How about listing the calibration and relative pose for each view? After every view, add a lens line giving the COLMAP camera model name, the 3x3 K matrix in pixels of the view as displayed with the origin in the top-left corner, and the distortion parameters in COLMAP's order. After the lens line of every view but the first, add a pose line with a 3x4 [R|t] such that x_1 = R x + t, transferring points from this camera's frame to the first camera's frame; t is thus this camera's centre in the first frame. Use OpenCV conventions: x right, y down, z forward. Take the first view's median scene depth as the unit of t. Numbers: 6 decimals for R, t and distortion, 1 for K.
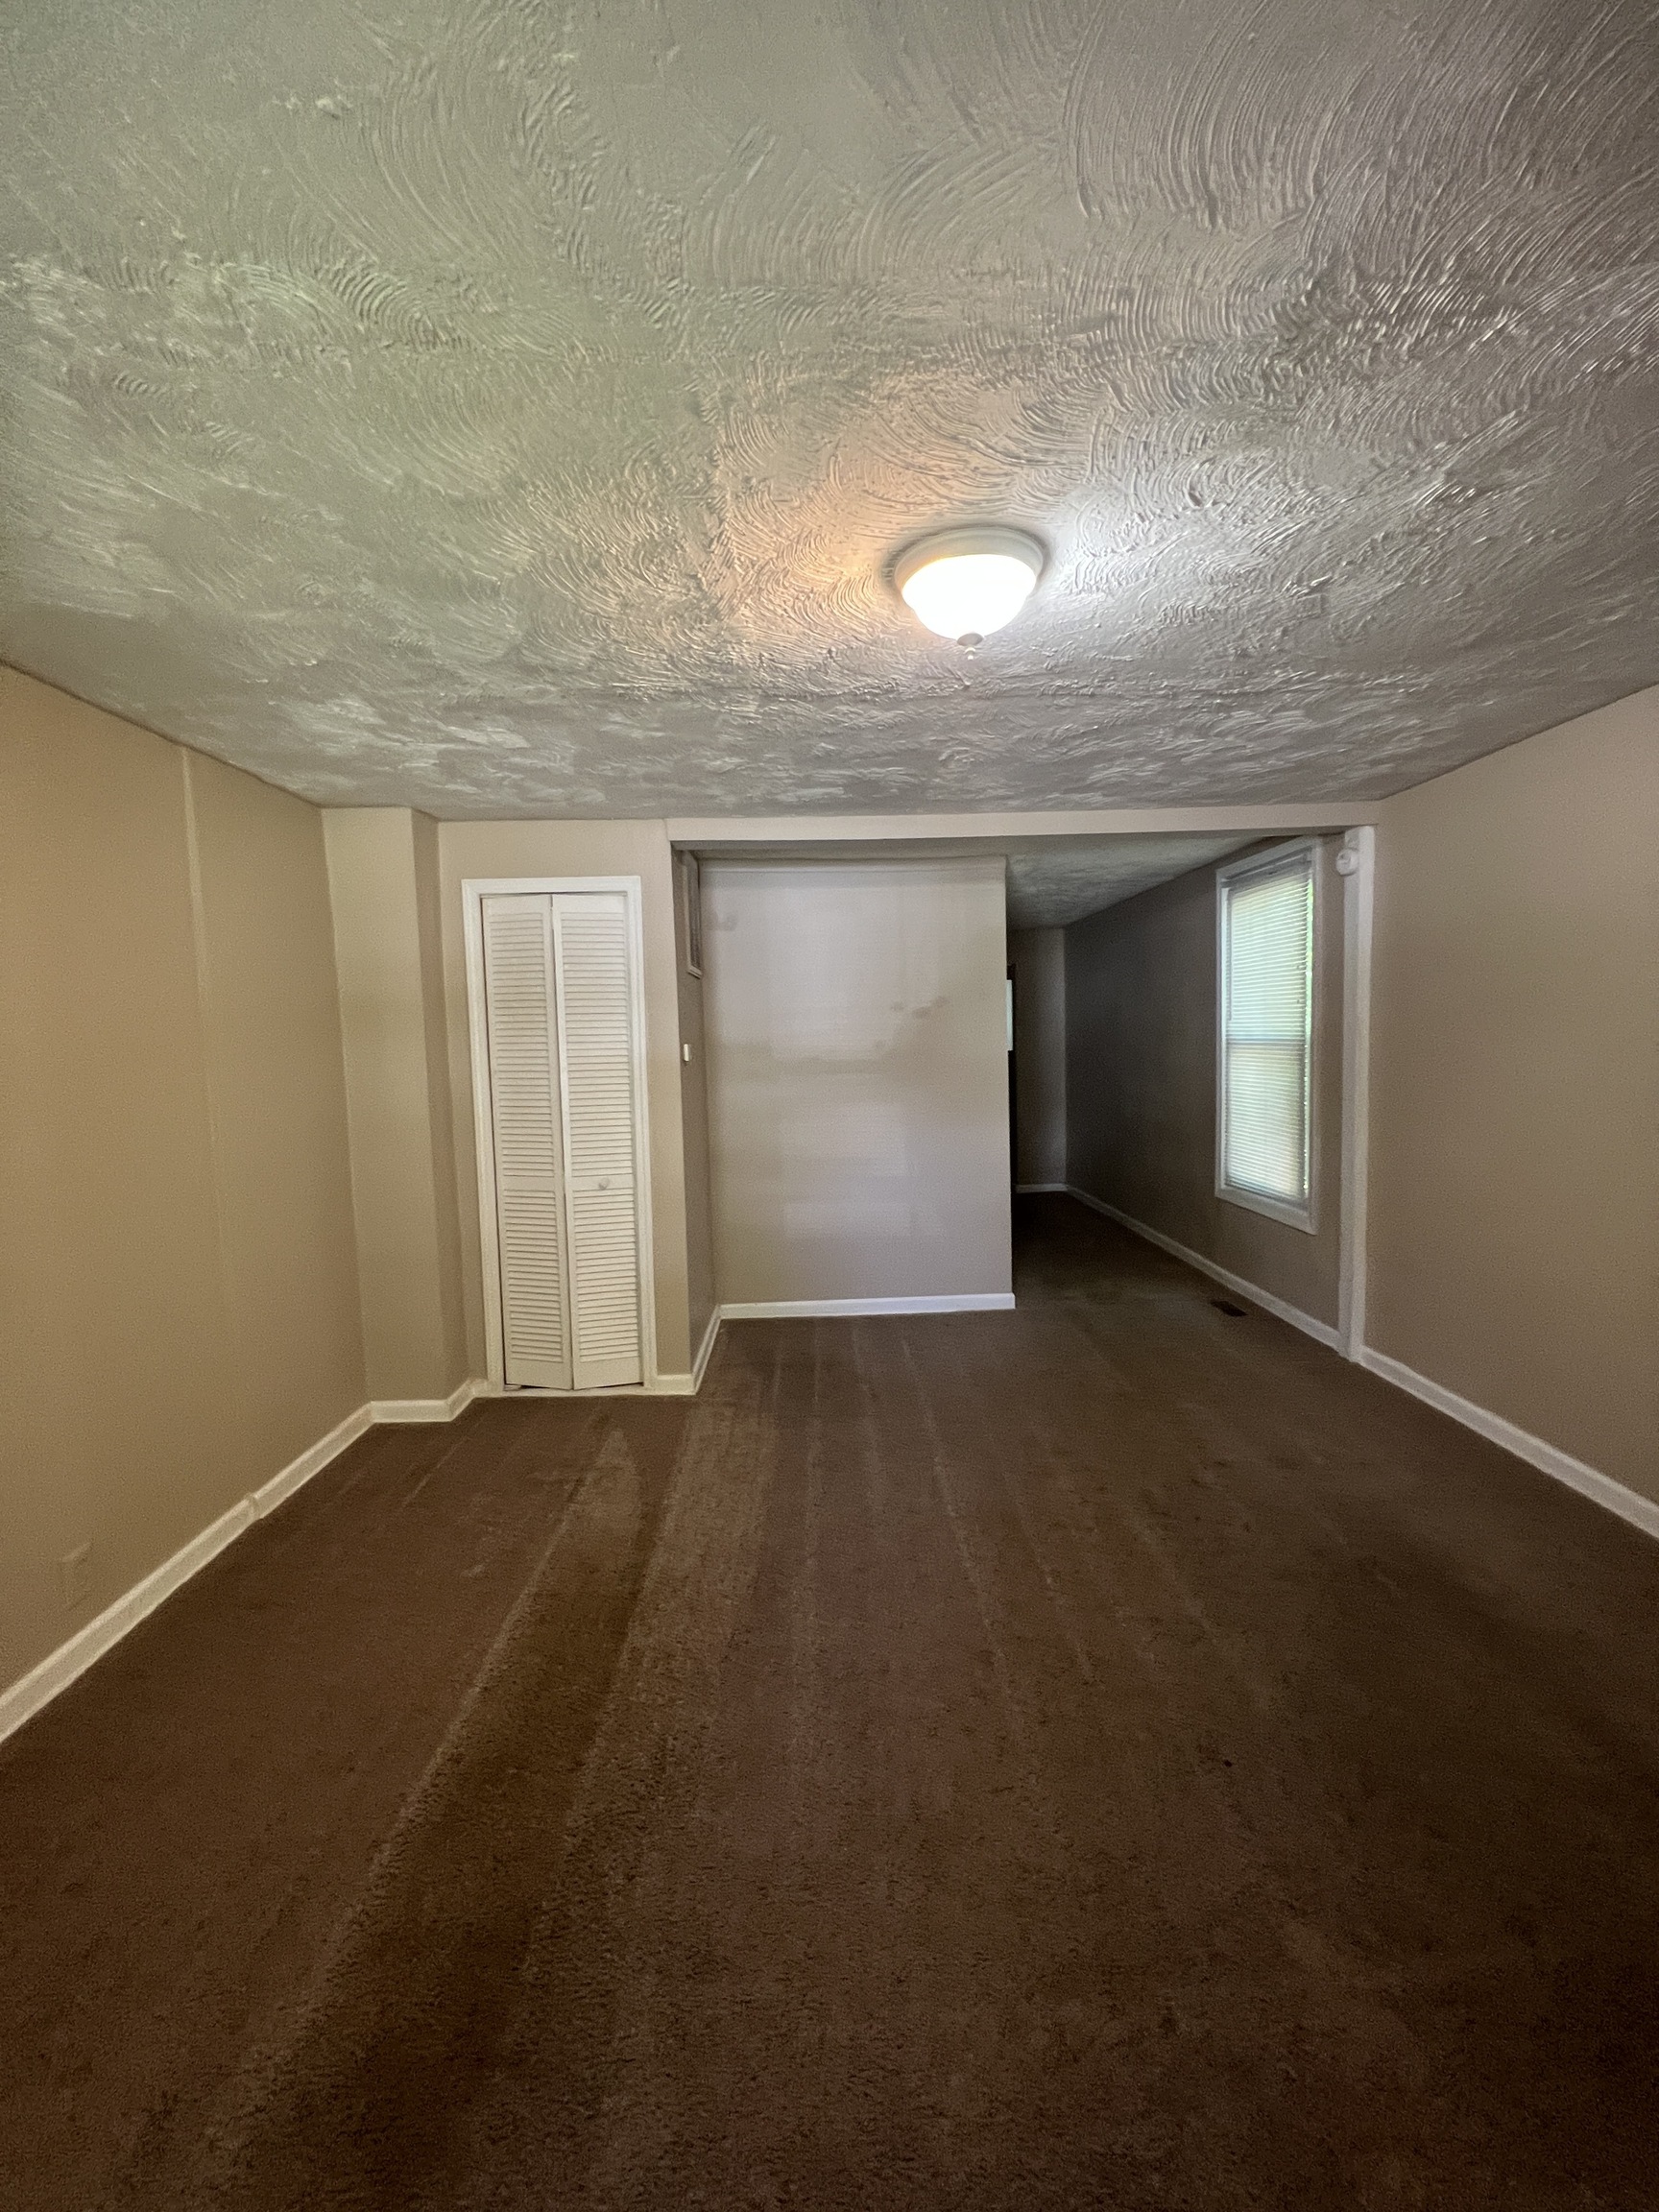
lens RADIAL K [[879.0, 0, 827.4], [0, 879.0, 1104.8], [0, 0, 1]] dist [-0.007334, -0.000554]
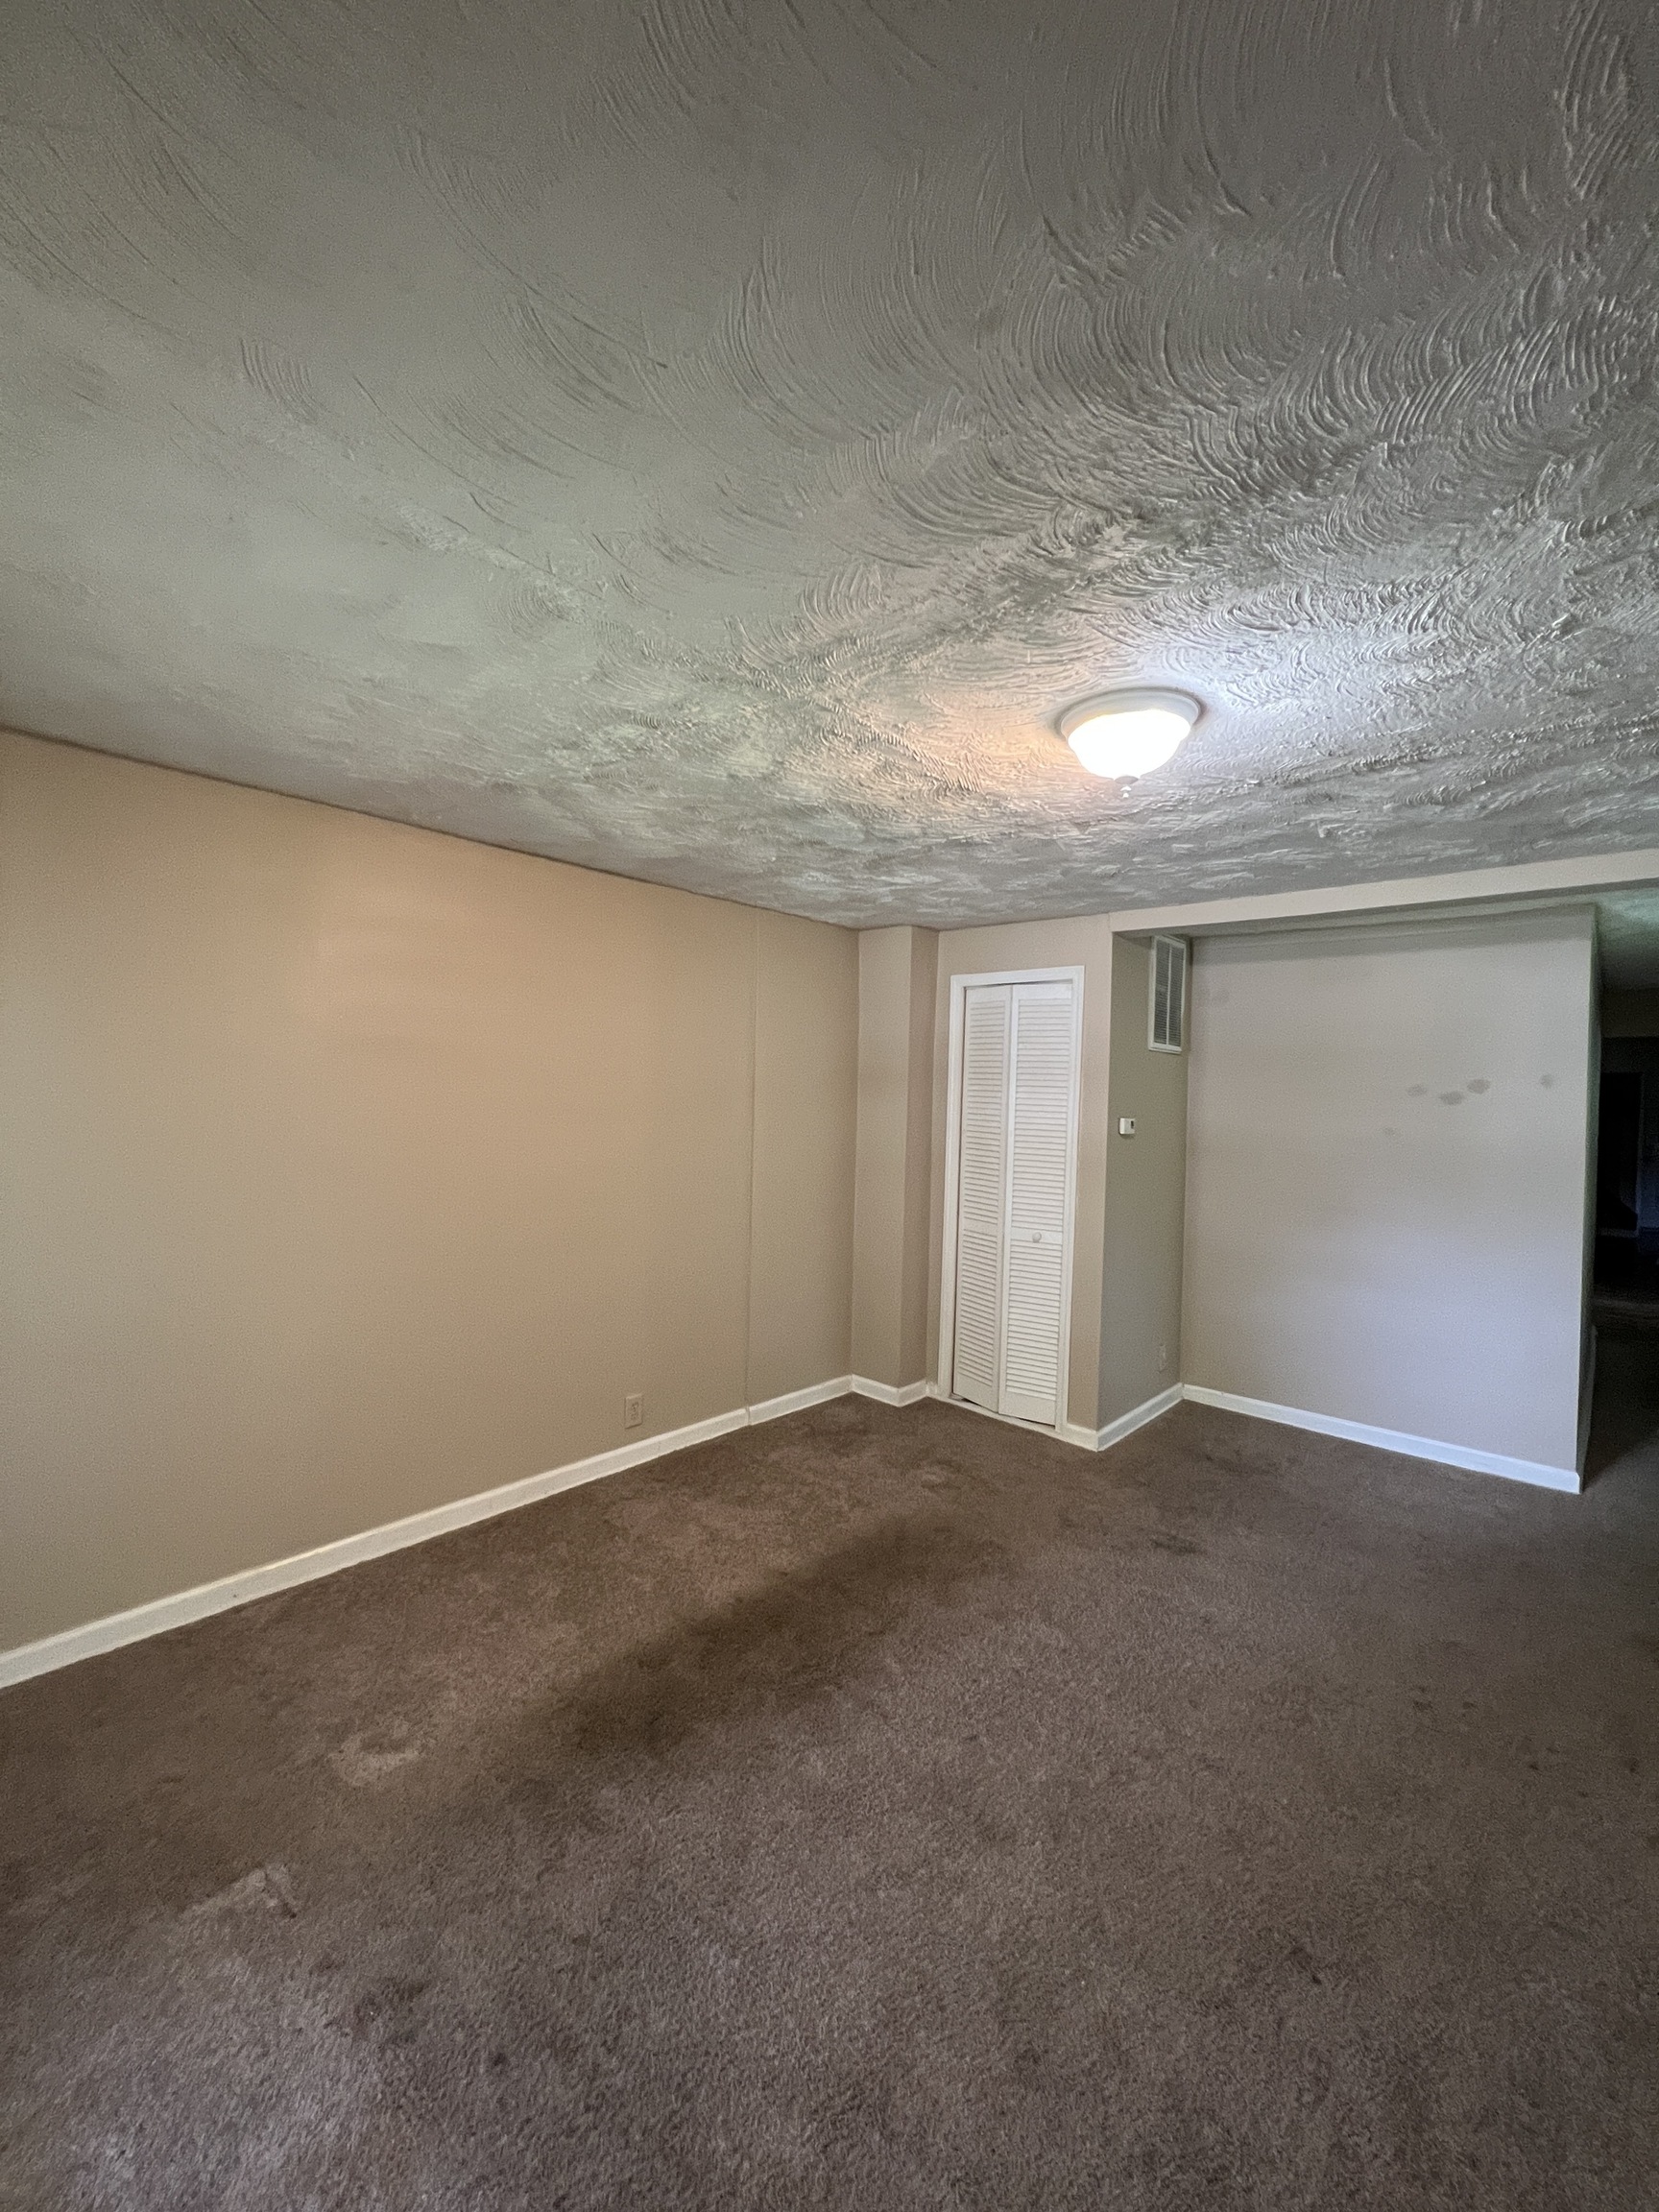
lens RADIAL K [[879.0, 0, 826.1], [0, 879.0, 1101.4], [0, 0, 1]] dist [-0.007334, -0.000554]
pose [[0.732929, 0.053086, -0.678231, 0.315534], [-0.101503, 0.994325, -0.031861, -0.020102], [0.672690, 0.092194, 0.734158, -0.024569]]
